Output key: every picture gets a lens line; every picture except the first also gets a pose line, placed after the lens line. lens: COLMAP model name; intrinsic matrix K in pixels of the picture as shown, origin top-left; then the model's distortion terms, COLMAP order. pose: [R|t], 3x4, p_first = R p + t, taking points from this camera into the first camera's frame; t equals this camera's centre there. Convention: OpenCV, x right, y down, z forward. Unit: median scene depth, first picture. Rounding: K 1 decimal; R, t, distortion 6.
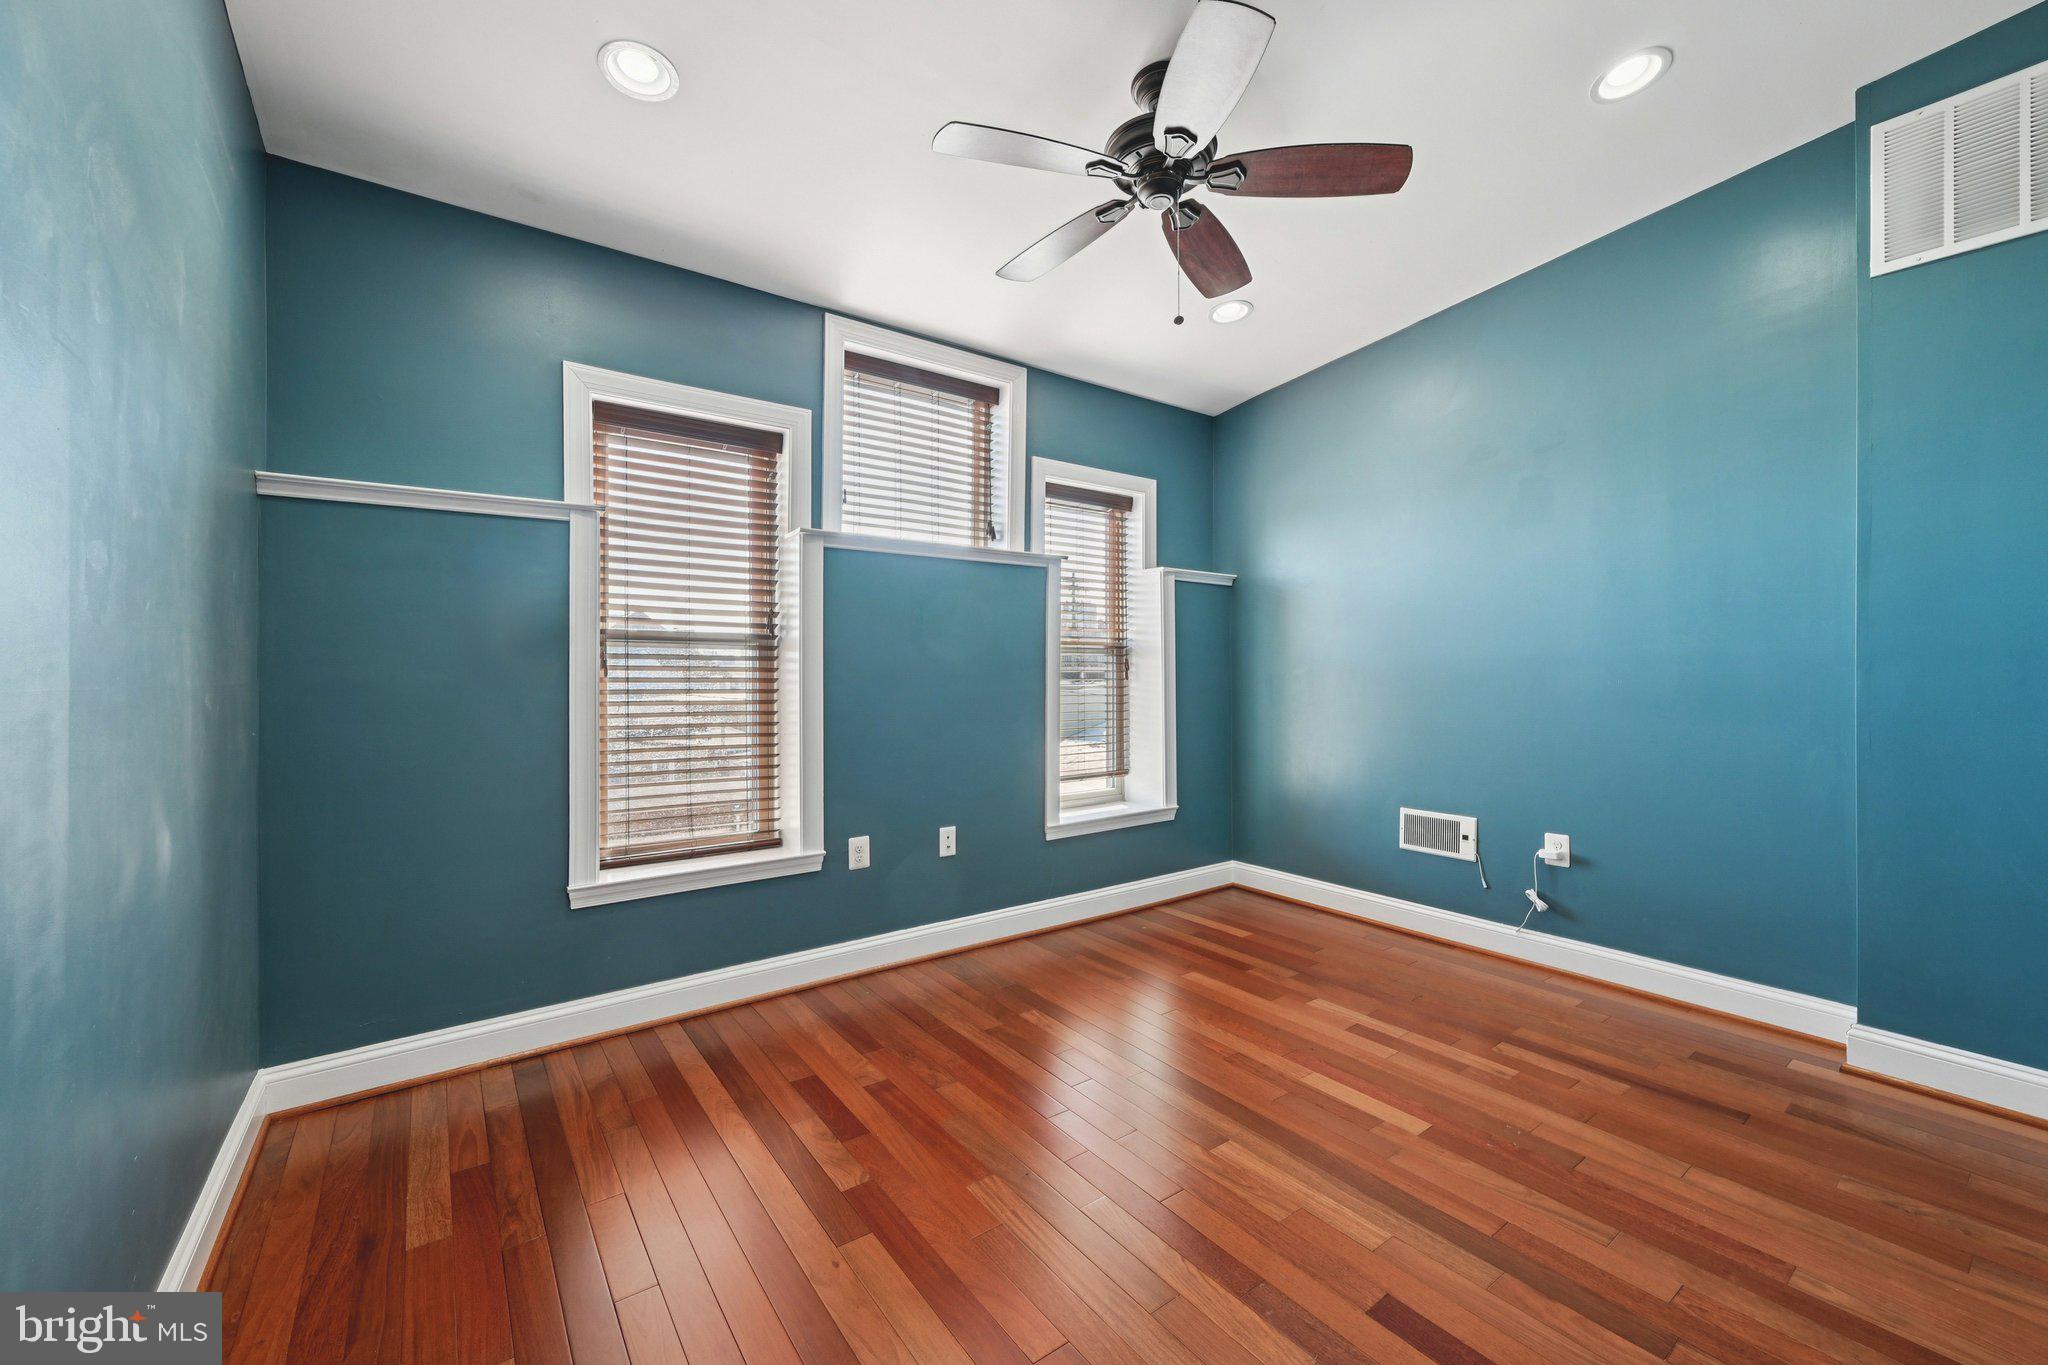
lens RADIAL K [[807.1, 0, 1033.8], [0, 807.1, 695.5], [0, 0, 1]] dist [-0.001549, -0.000099]
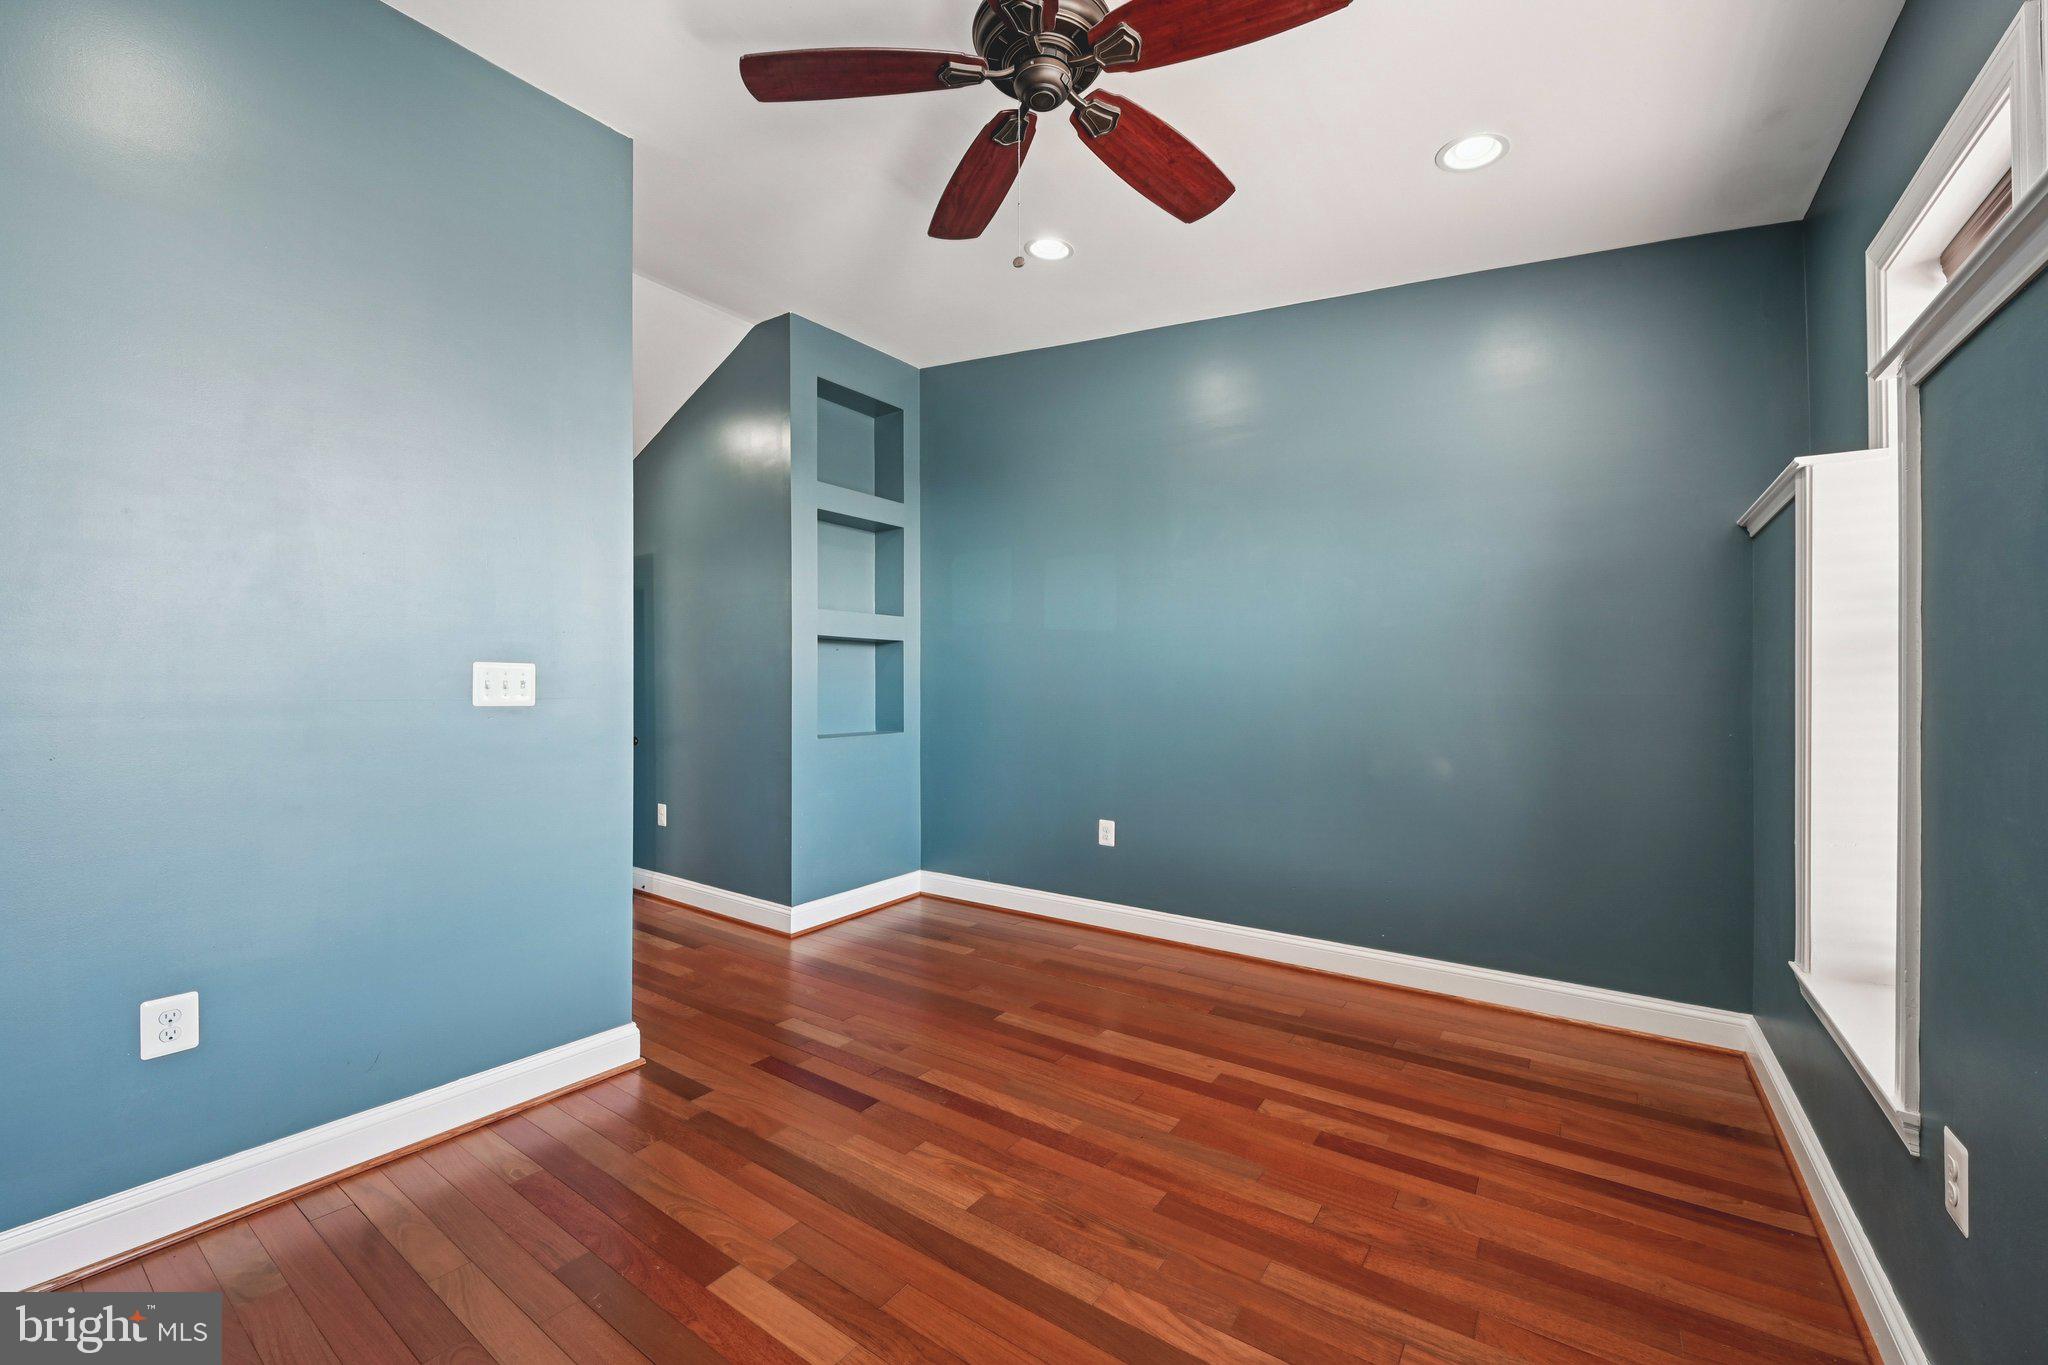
lens RADIAL K [[812.5, 0, 1028.9], [0, 812.5, 686.1], [0, 0, 1]] dist [-0.001565, -0.000056]
pose [[-0.948981, 0.007595, -0.315241, 0.303096], [0.000674, 0.999756, 0.022060, -0.033753], [0.315332, 0.020722, -0.948755, 1.240383]]
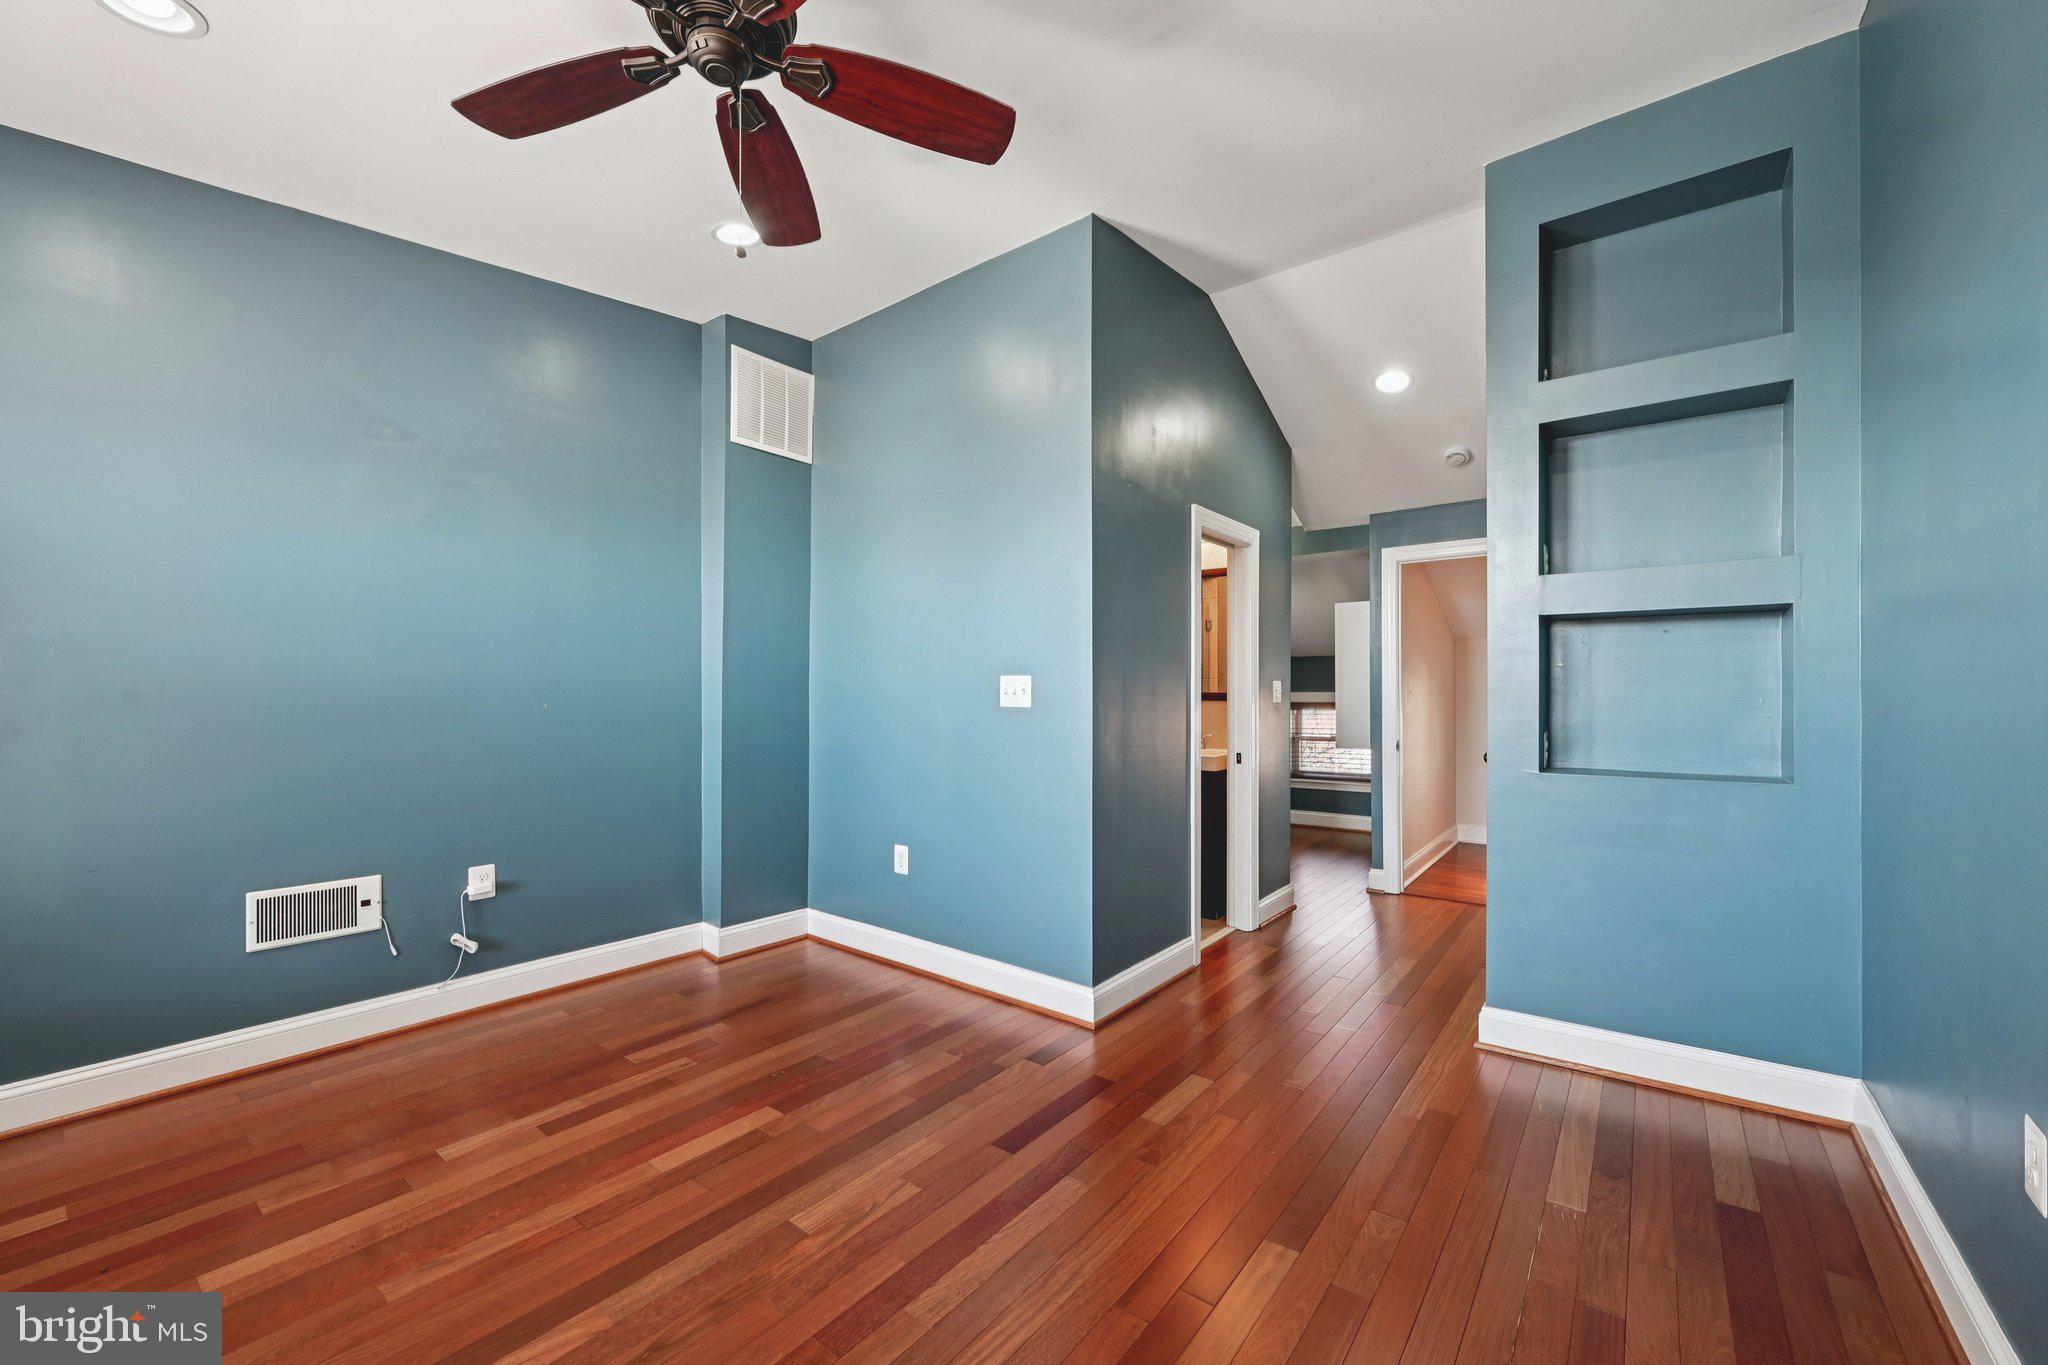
lens RADIAL K [[807.7, 0, 1027.1], [0, 807.7, 713.4], [0, 0, 1]] dist [0.000256, -0.000084]
pose [[-0.268586, -0.019525, 0.963058, -0.451788], [0.025505, 0.999300, 0.027373, -0.018566], [-0.962918, 0.031915, -0.267900, 0.642656]]
